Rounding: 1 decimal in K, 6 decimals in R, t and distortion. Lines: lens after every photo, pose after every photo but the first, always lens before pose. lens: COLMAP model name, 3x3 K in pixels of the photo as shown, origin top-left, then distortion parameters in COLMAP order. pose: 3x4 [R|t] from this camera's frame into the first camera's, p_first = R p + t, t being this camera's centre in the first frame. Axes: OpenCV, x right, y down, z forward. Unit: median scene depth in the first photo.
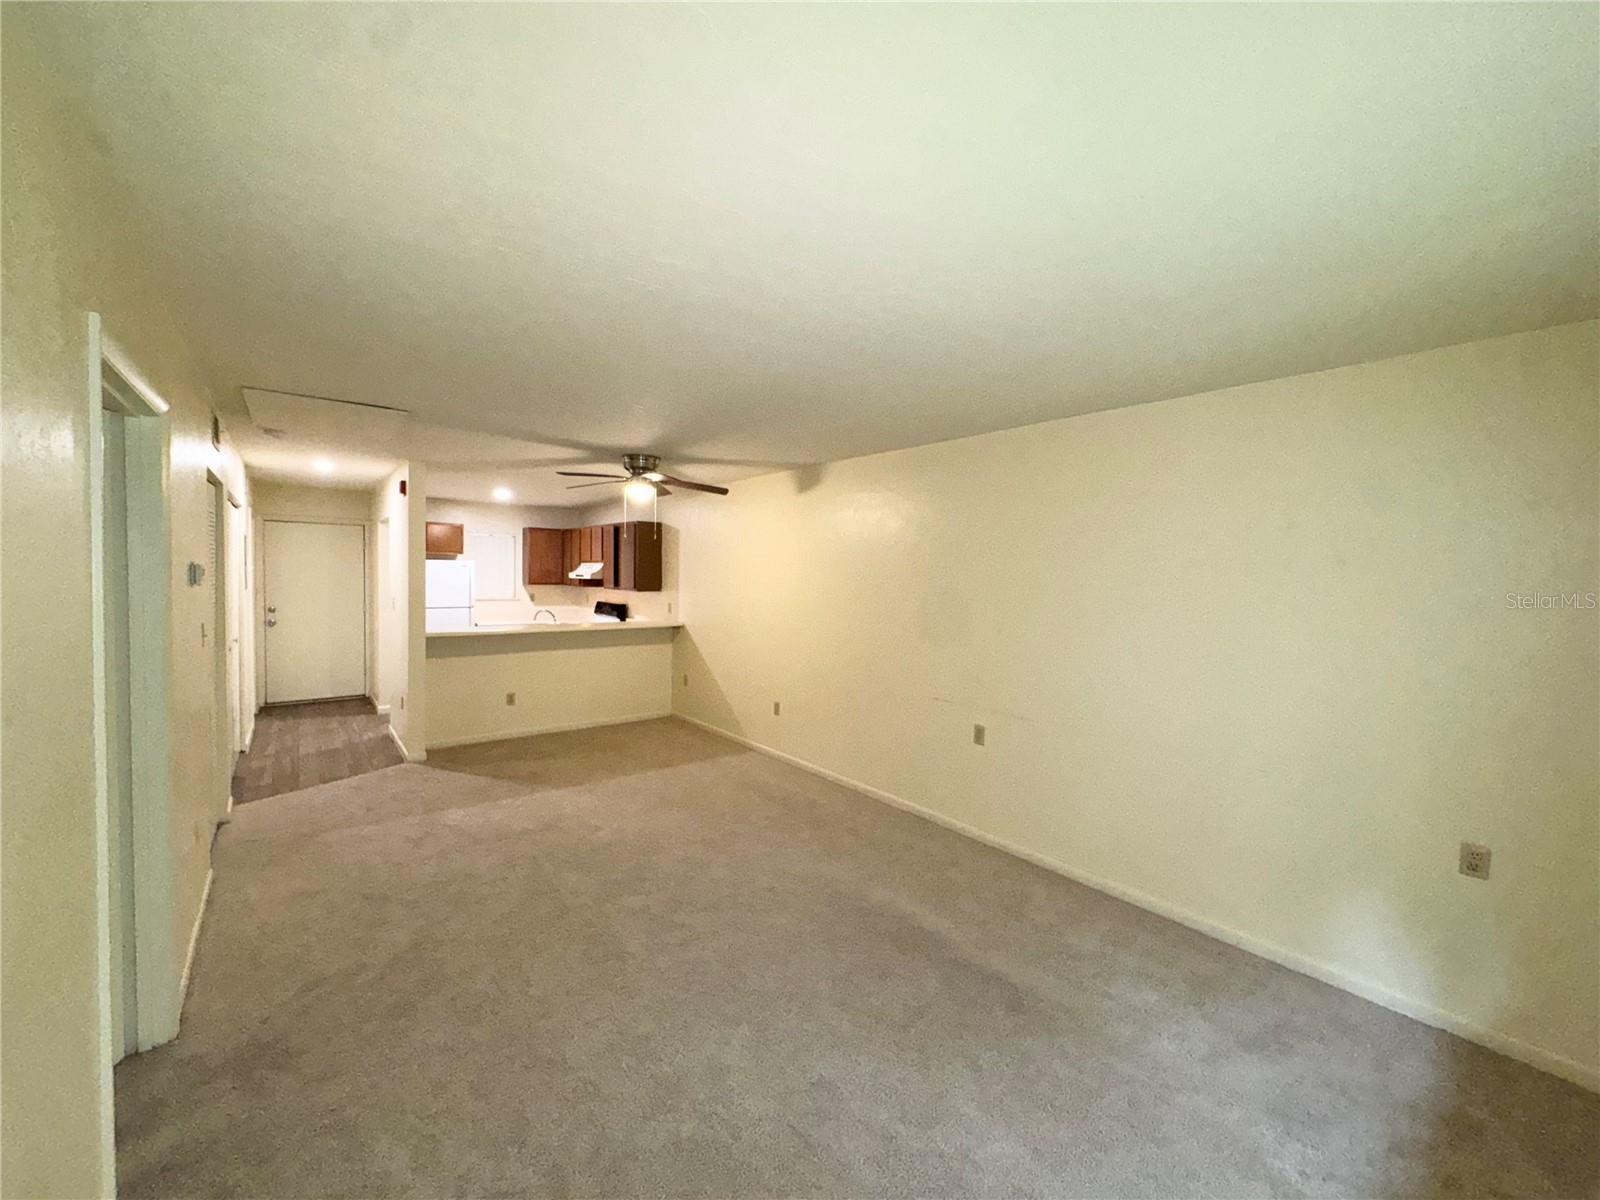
lens RADIAL K [[652.6, 0, 802.7], [0, 652.6, 592.0], [0, 0, 1]] dist [0.004436, 0.000169]
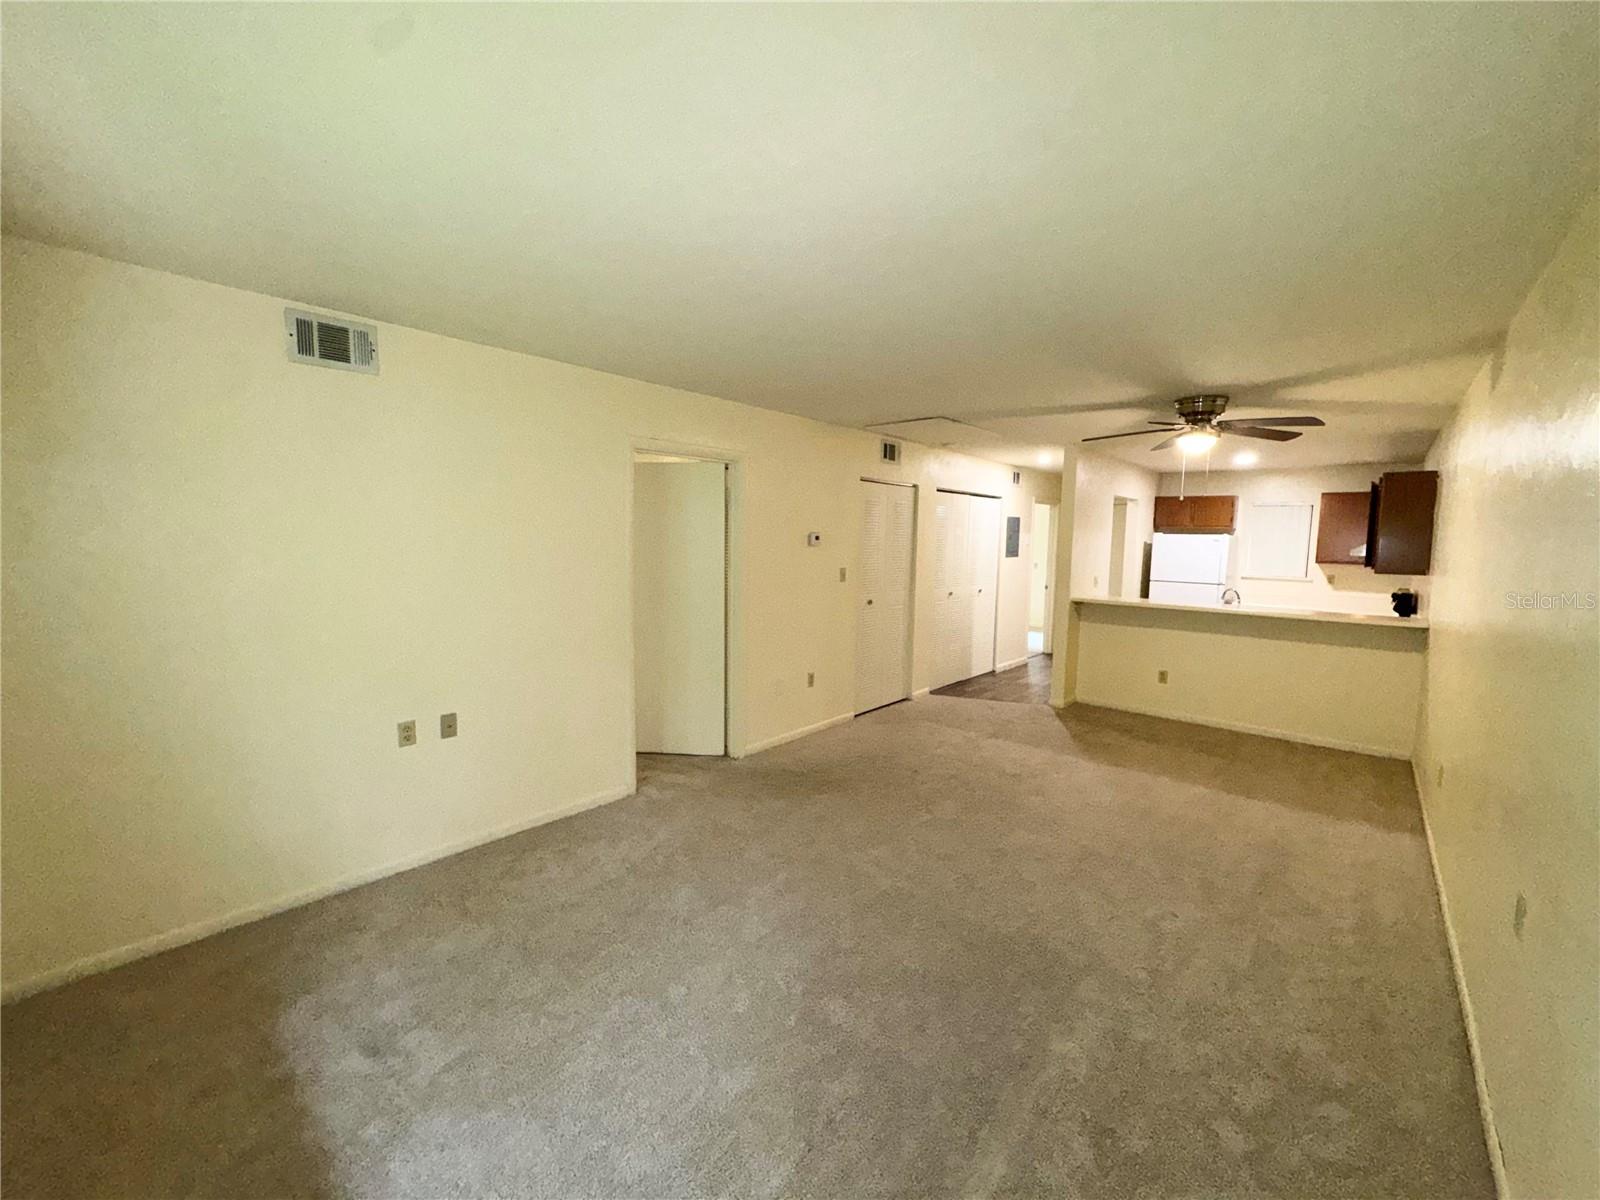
lens RADIAL K [[652.6, 0, 791.7], [0, 652.6, 604.5], [0, 0, 1]] dist [0.004436, 0.000169]
pose [[0.139145, 0.087938, -0.986360, 0.471231], [-0.043135, 0.995642, 0.082681, 0.001997], [0.989332, 0.031042, 0.142332, 0.363675]]
